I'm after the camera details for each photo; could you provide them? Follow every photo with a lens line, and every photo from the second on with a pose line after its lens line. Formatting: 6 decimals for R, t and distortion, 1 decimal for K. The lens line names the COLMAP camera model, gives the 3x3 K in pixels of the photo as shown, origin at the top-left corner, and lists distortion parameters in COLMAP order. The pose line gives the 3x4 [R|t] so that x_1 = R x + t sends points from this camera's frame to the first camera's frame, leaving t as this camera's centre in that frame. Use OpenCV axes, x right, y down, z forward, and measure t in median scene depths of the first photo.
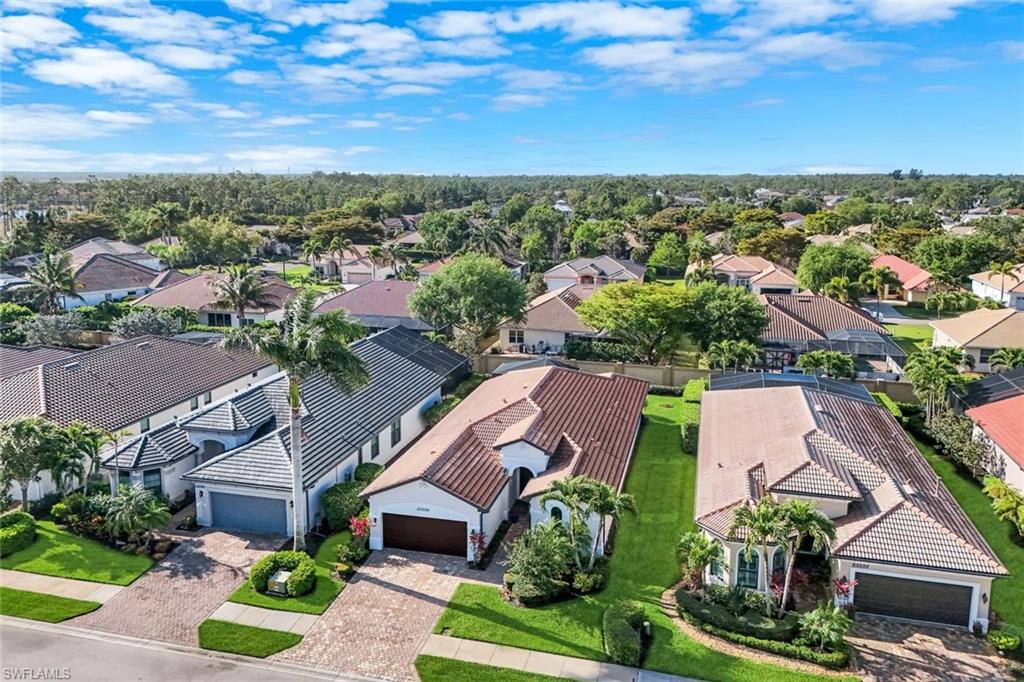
lens RADIAL K [[773.1, 0, 499.5], [0, 773.1, 312.0], [0, 0, 1]] dist [0.078050, -0.072791]
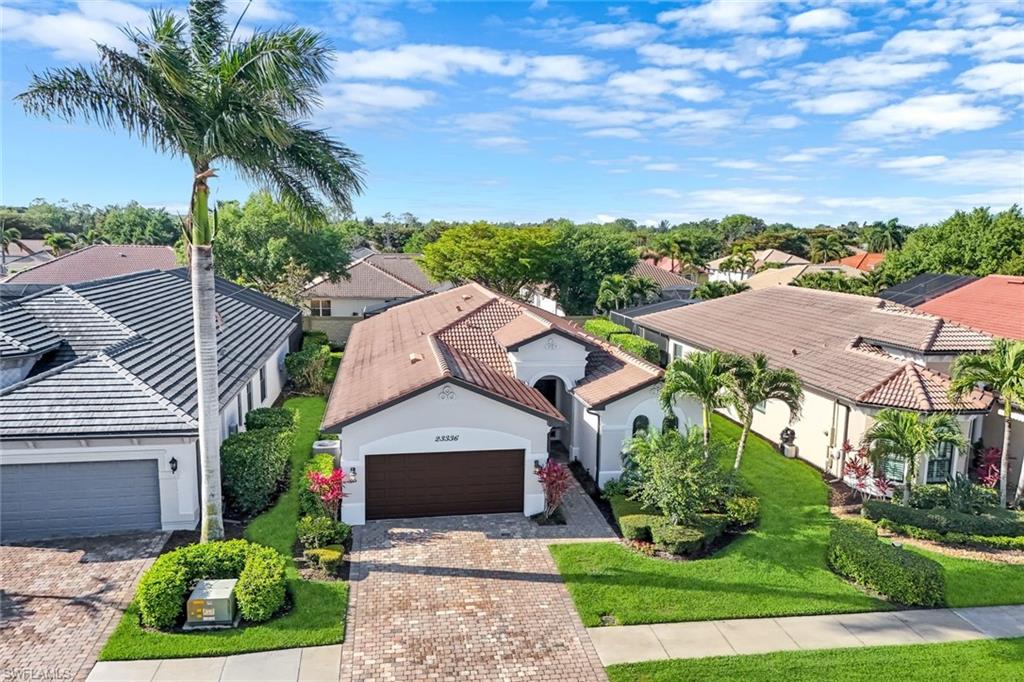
lens RADIAL K [[773.1, 0, 506.5], [0, 773.1, 348.5], [0, 0, 1]] dist [0.078050, -0.072791]
pose [[0.913305, -0.051250, 0.404040, -0.275524], [0.058280, 0.998287, -0.005113, 0.189839], [-0.403086, 0.028217, 0.914727, 0.455630]]
